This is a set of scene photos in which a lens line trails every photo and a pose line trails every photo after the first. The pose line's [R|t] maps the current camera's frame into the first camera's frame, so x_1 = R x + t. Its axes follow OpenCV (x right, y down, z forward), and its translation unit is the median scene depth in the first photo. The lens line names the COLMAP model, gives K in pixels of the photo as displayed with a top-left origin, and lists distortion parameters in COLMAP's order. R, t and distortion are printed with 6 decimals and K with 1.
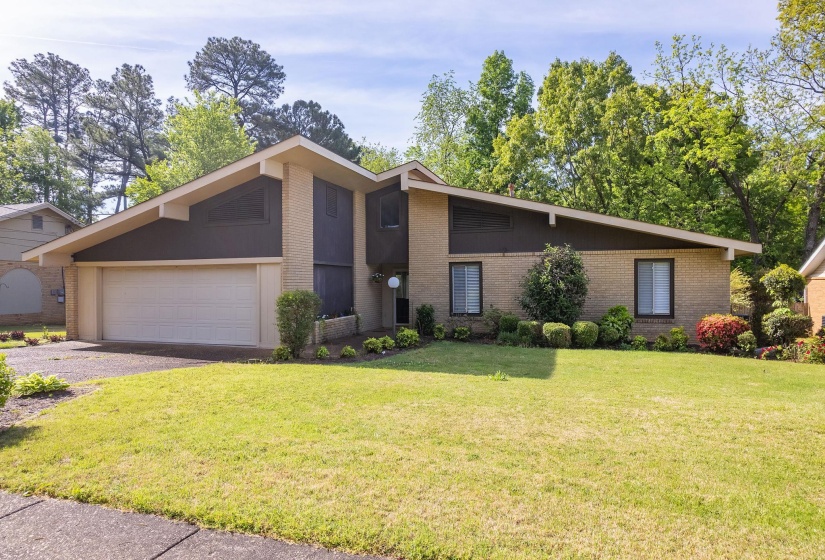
lens RADIAL K [[533.5, 0, 418.0], [0, 533.5, 280.2], [0, 0, 1]] dist [-0.084110, 0.076486]
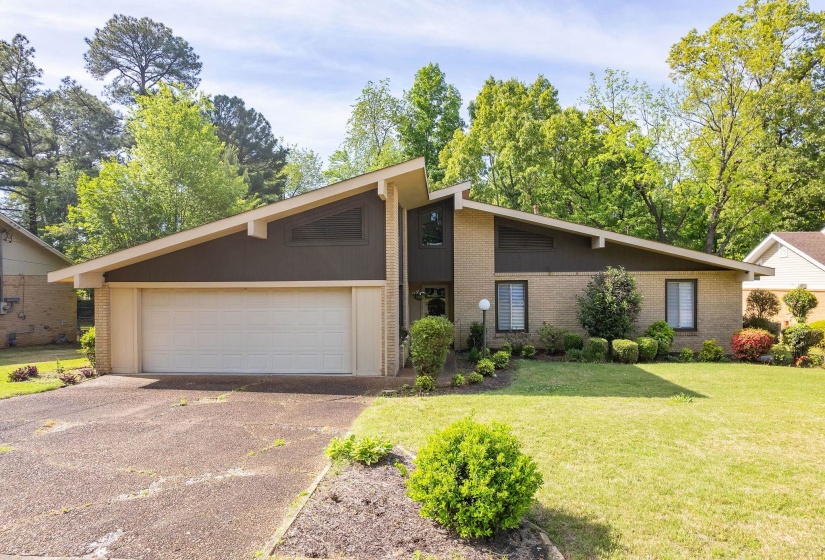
lens RADIAL K [[533.5, 0, 418.0], [0, 533.5, 280.2], [0, 0, 1]] dist [-0.084110, 0.076486]
pose [[0.967966, -0.000178, 0.251082, -0.306441], [0.000556, 0.999999, -0.001435, -0.029580], [-0.251082, 0.001528, 0.967965, 0.037186]]
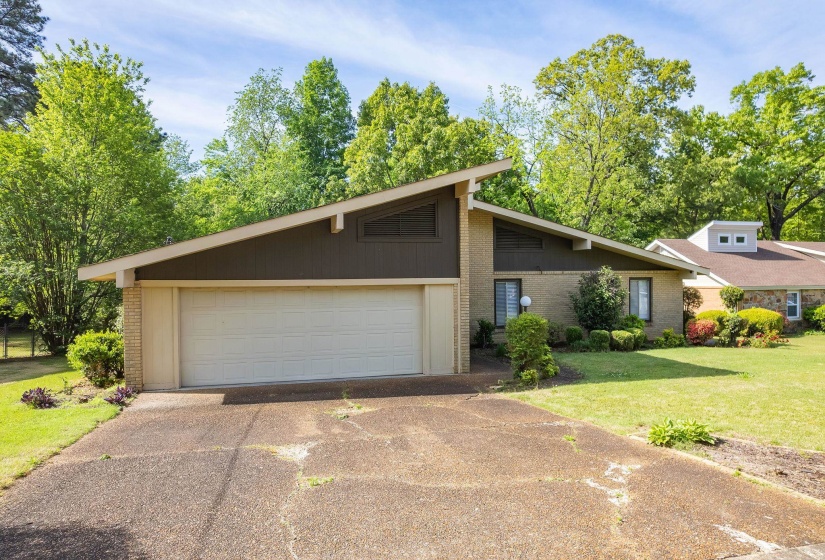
lens RADIAL K [[533.5, 0, 418.0], [0, 533.5, 280.2], [0, 0, 1]] dist [-0.084110, 0.076486]
pose [[0.833123, -0.001073, 0.553087, -0.591794], [0.002228, 0.999997, -0.001416, -0.026835], [-0.553083, 0.002412, 0.833122, 0.167029]]
